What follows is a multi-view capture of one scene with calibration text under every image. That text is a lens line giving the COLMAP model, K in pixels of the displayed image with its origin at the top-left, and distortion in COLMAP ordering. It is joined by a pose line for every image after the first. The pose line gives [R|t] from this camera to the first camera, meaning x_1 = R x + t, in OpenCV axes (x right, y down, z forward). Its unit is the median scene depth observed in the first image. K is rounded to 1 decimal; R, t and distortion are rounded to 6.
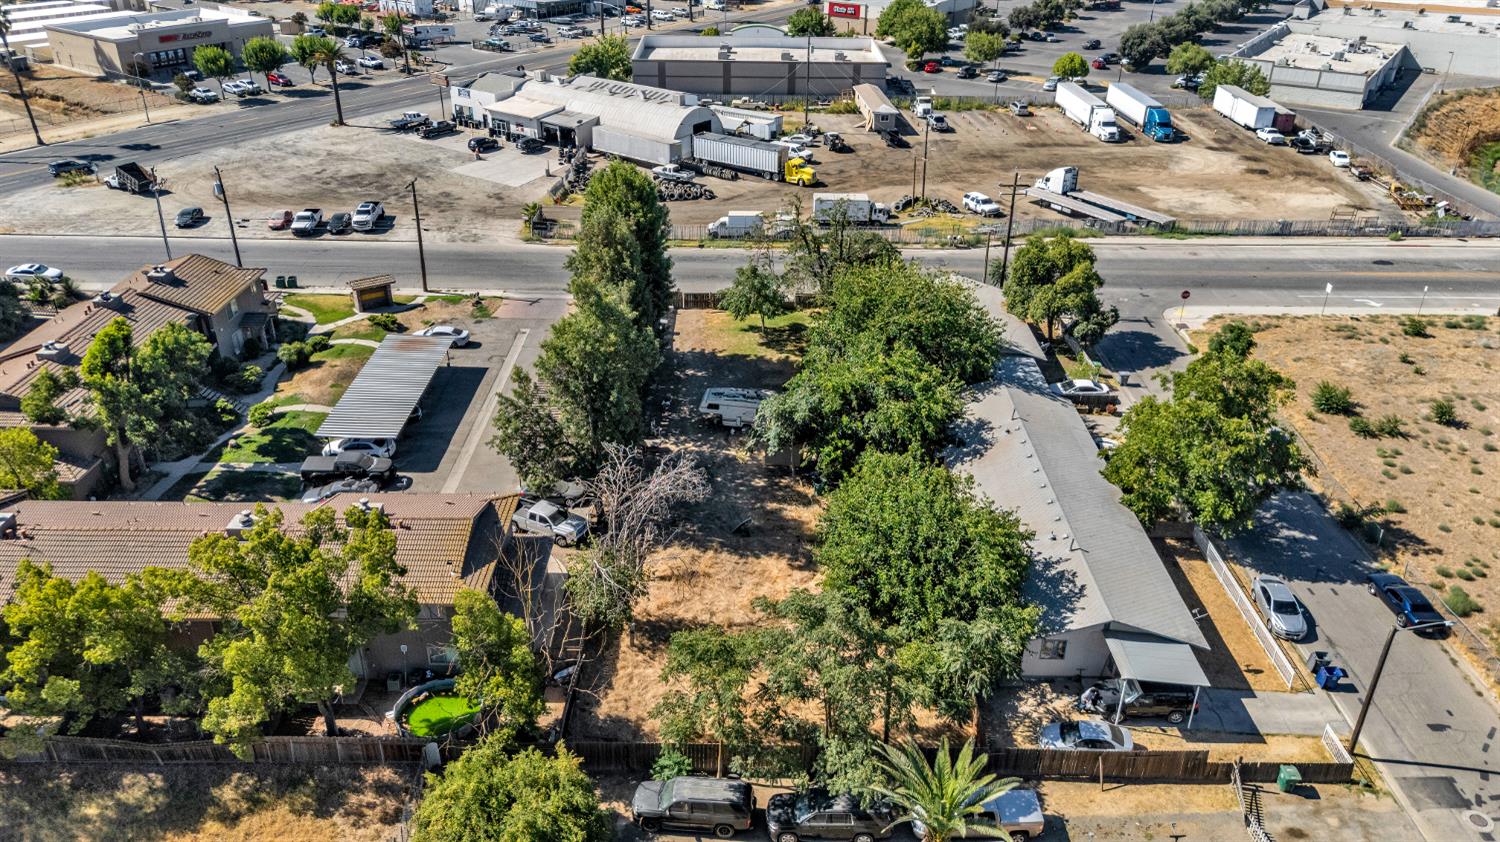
lens RADIAL K [[1109.3, 0, 750.0], [0, 1109.3, 421.0], [0, 0, 1]] dist [0.026220, -0.005838]
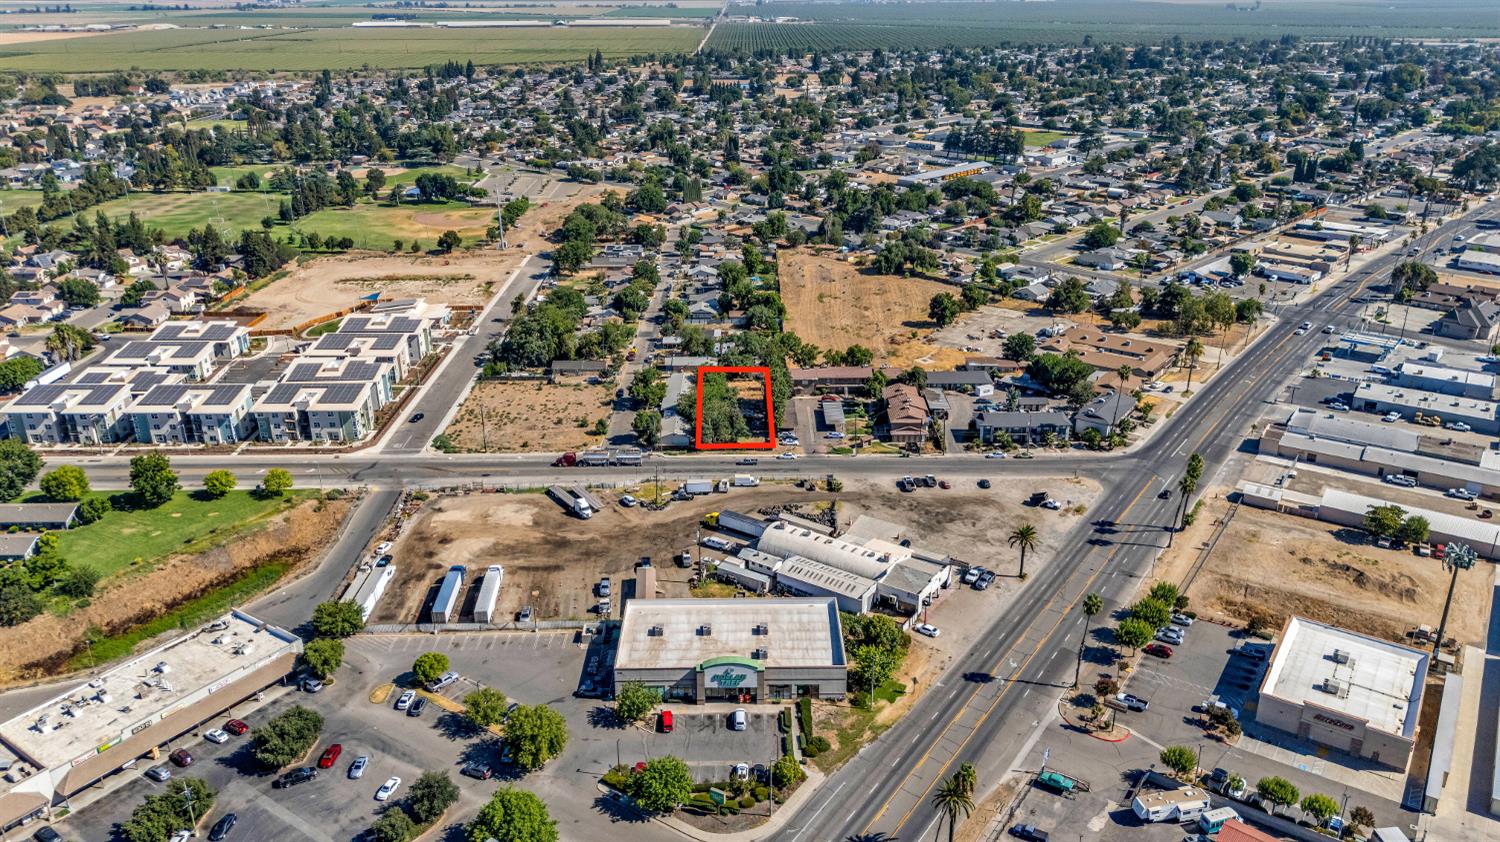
lens RADIAL K [[1104.0, 0, 750.0], [0, 1104.0, 421.0], [0, 0, 1]] dist [0.050081, -0.047364]
pose [[-0.999969, -0.006026, -0.005076, -0.008122], [-0.007765, 0.644218, 0.764802, -2.047026], [-0.001339, 0.764818, -0.644245, 2.422974]]
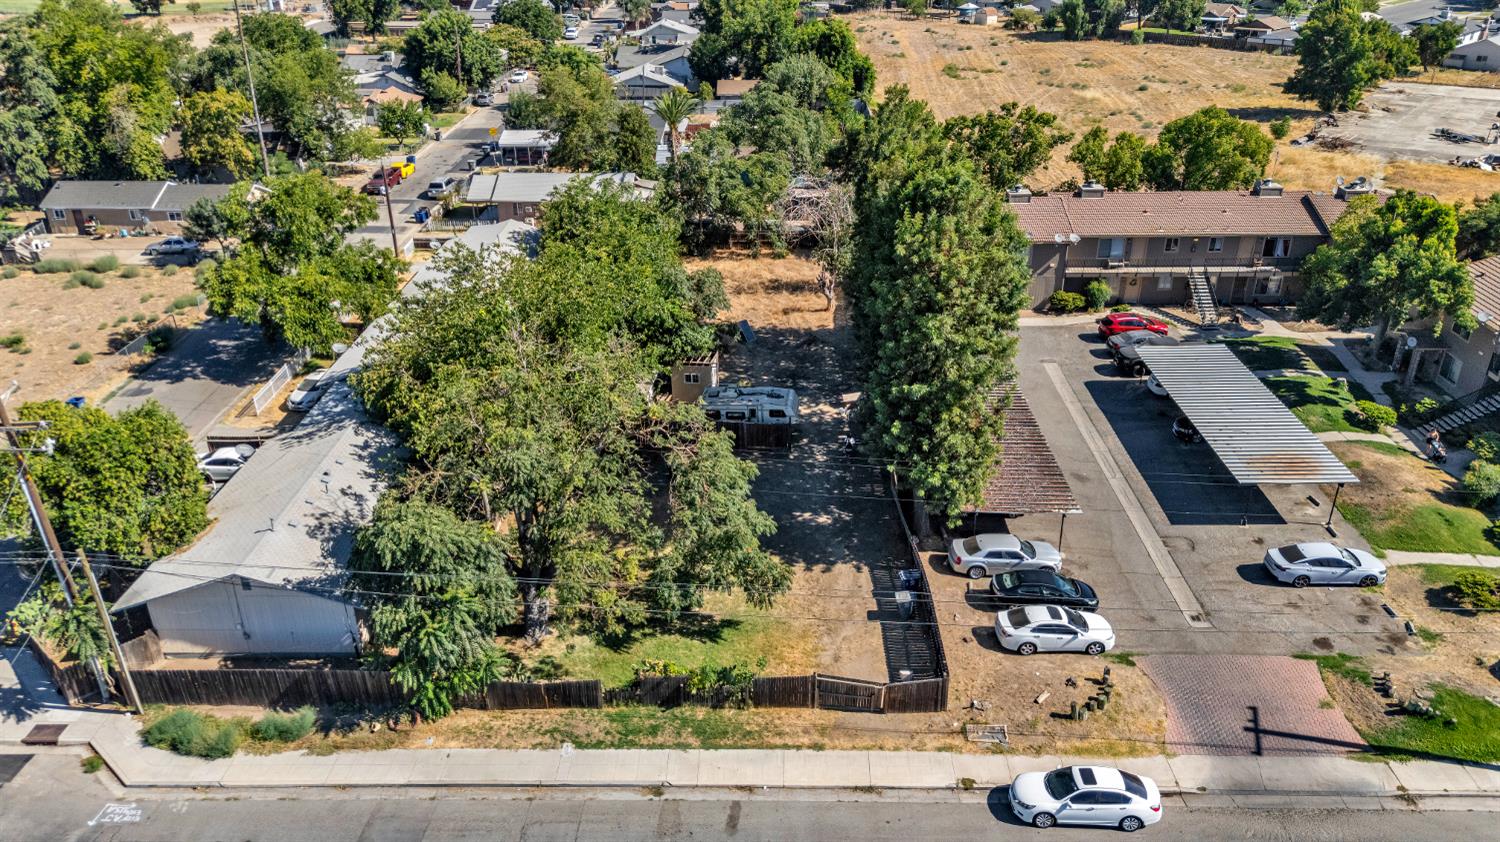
lens RADIAL K [[1104.0, 0, 750.0], [0, 1104.0, 421.0], [0, 0, 1]] dist [0.050081, -0.047364]
pose [[-0.999856, -0.012367, 0.011637, -0.014257], [0.002118, 0.589106, 0.808053, -0.422826], [-0.016849, 0.807961, -0.588995, 0.993570]]
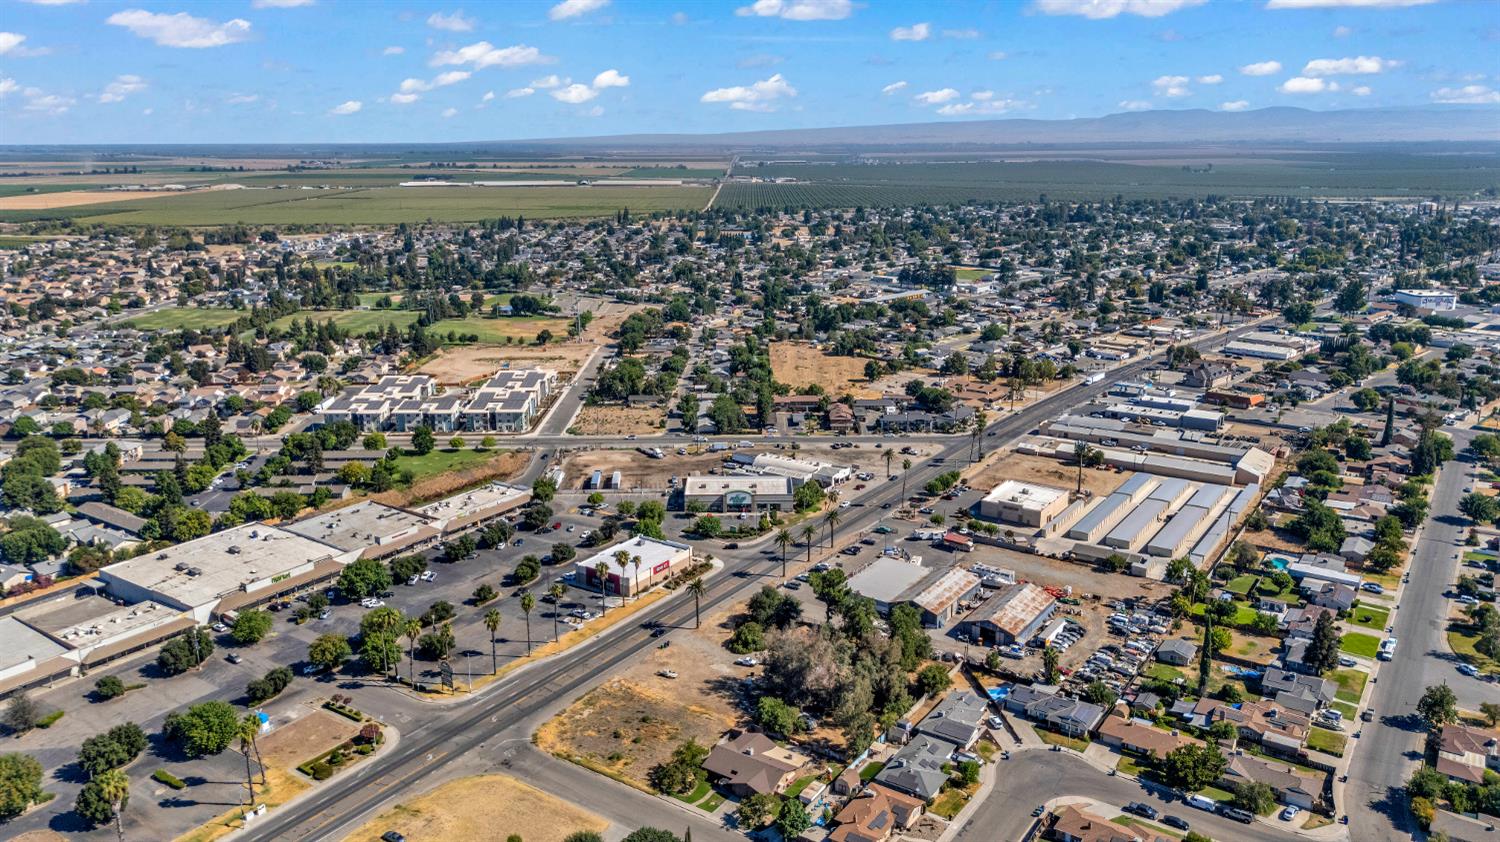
lens RADIAL K [[1104.0, 0, 750.0], [0, 1104.0, 421.0], [0, 0, 1]] dist [0.050081, -0.047364]
pose [[-0.999973, -0.007234, -0.001439, -0.018049], [-0.006308, 0.737632, 0.675173, -3.074903], [-0.003822, 0.675164, -0.737658, 4.047368]]
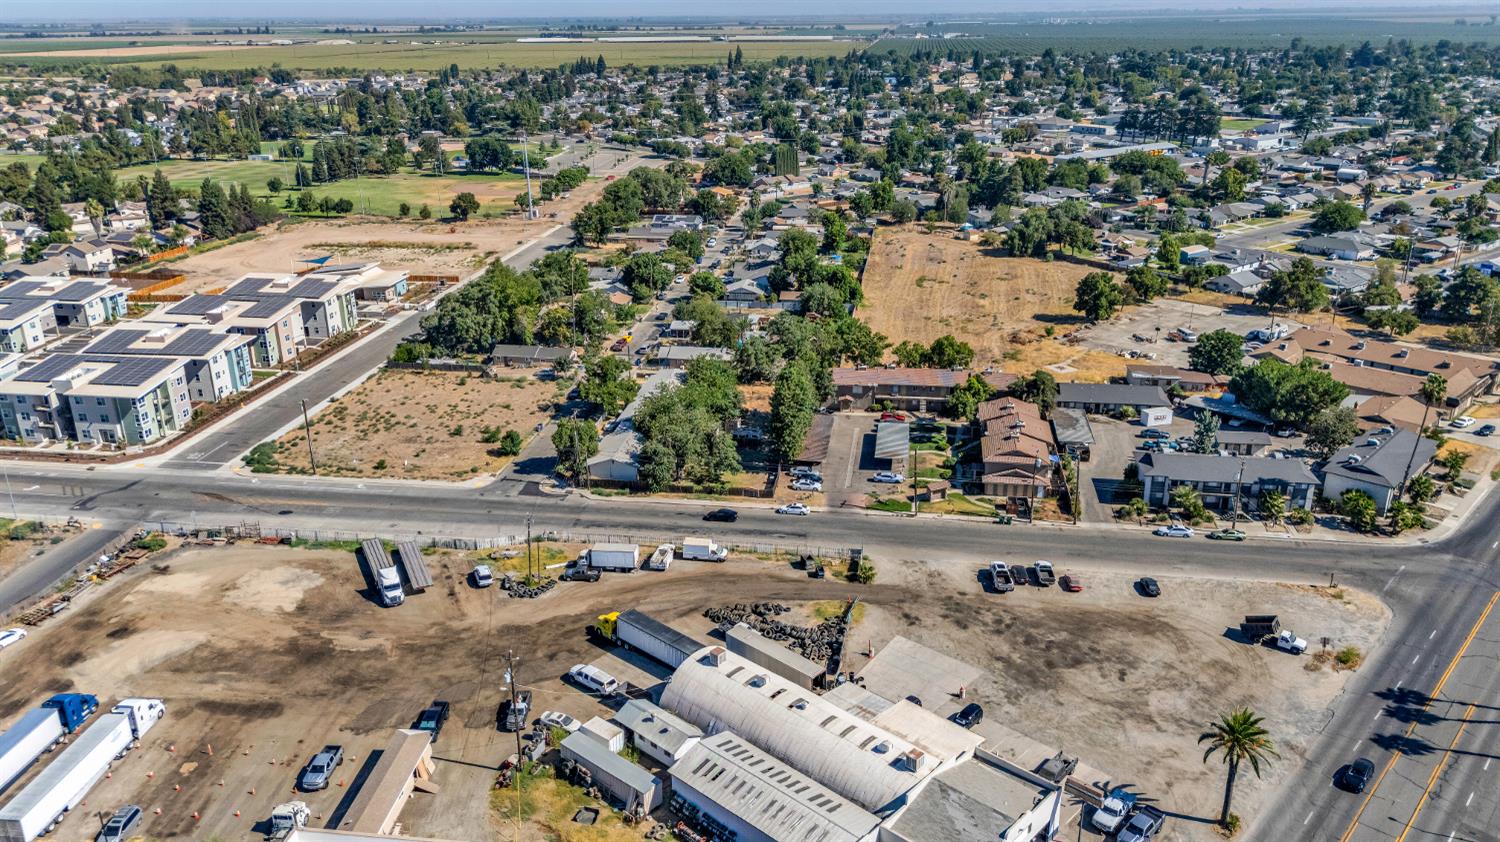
lens RADIAL K [[1104.0, 0, 750.0], [0, 1104.0, 421.0], [0, 0, 1]] dist [0.050081, -0.047364]
pose [[-0.989174, -0.054530, 0.136236, -0.235908], [0.065584, 0.666231, 0.742856, -1.248839], [-0.131273, 0.743749, -0.655443, 1.750524]]
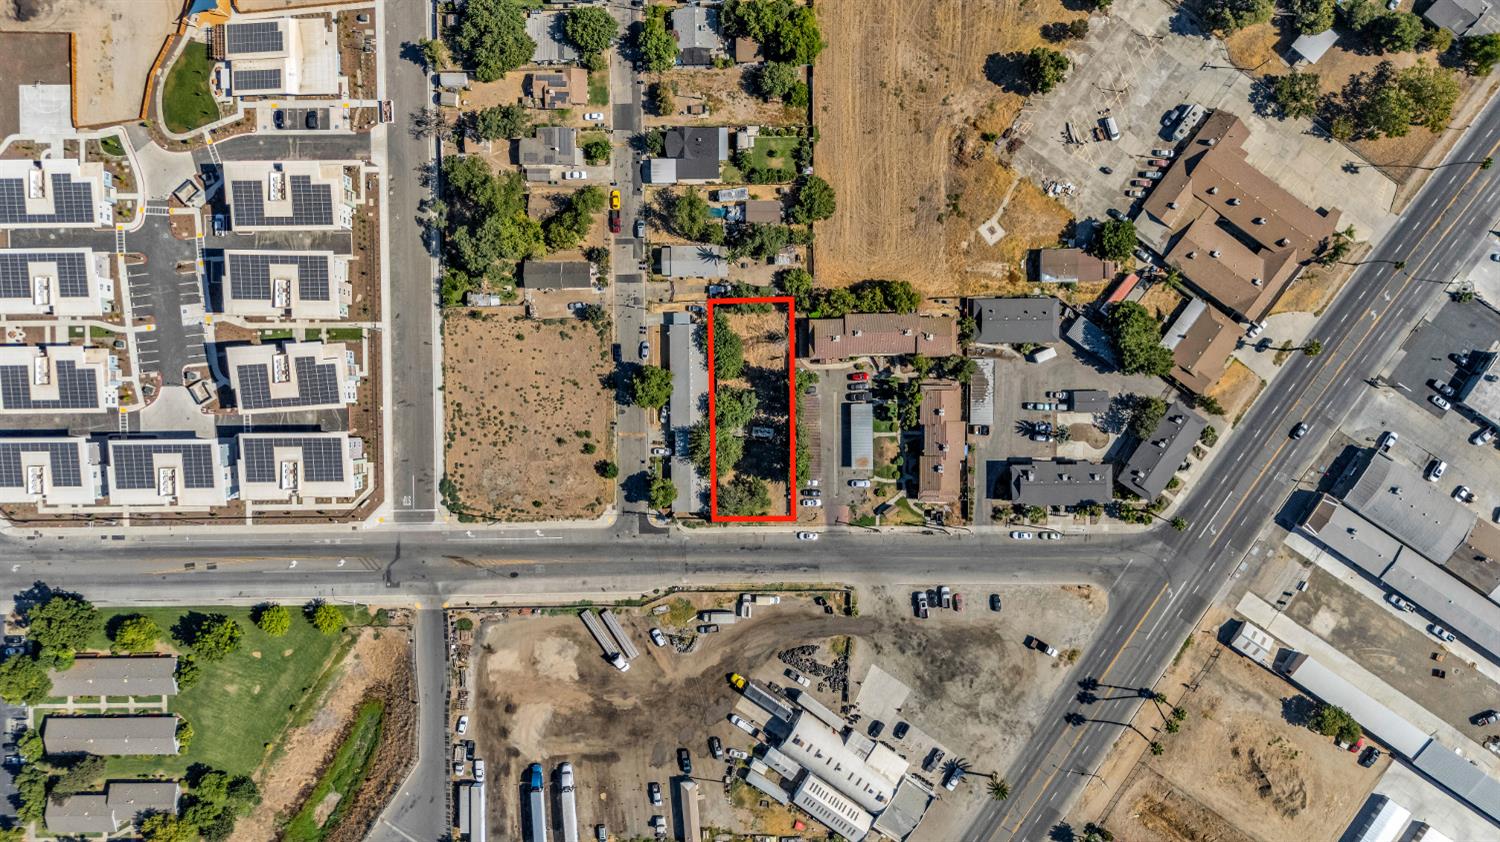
lens RADIAL K [[1104.0, 0, 750.0], [0, 1104.0, 421.0], [0, 0, 1]] dist [0.050081, -0.047364]
pose [[-0.999800, 0.011336, 0.016446, -0.019163], [0.008960, -0.481355, 0.876480, -2.127160], [0.017852, 0.876453, 0.481157, -0.504722]]
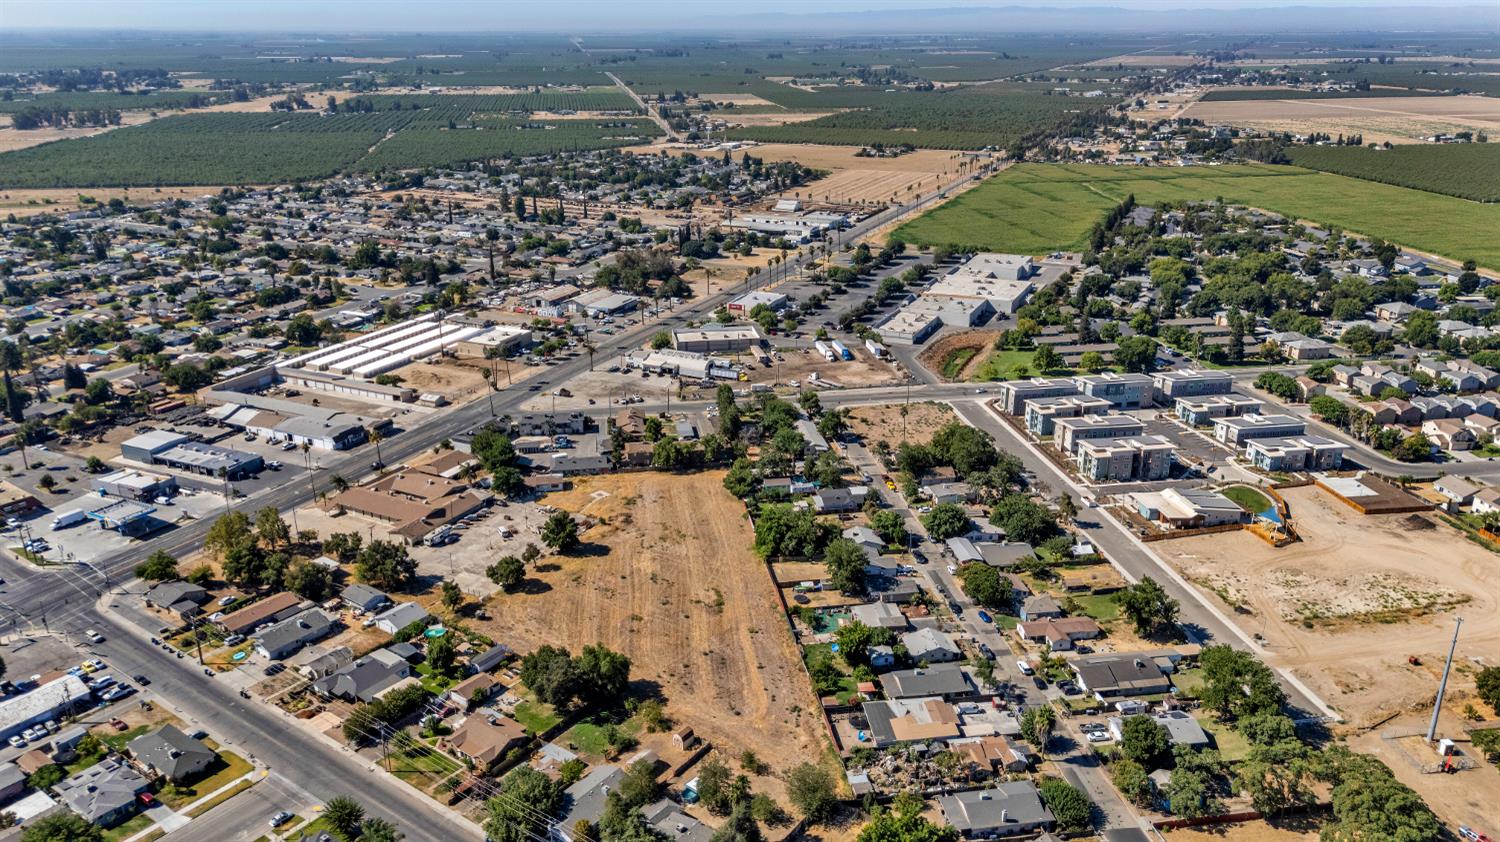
lens RADIAL K [[1104.0, 0, 750.0], [0, 1104.0, 421.0], [0, 0, 1]] dist [0.050081, -0.047364]
pose [[0.986571, -0.069072, 0.148012, -0.543562], [0.089463, 0.986680, -0.135864, 0.457317], [-0.136656, 0.147281, 0.979609, -2.840455]]
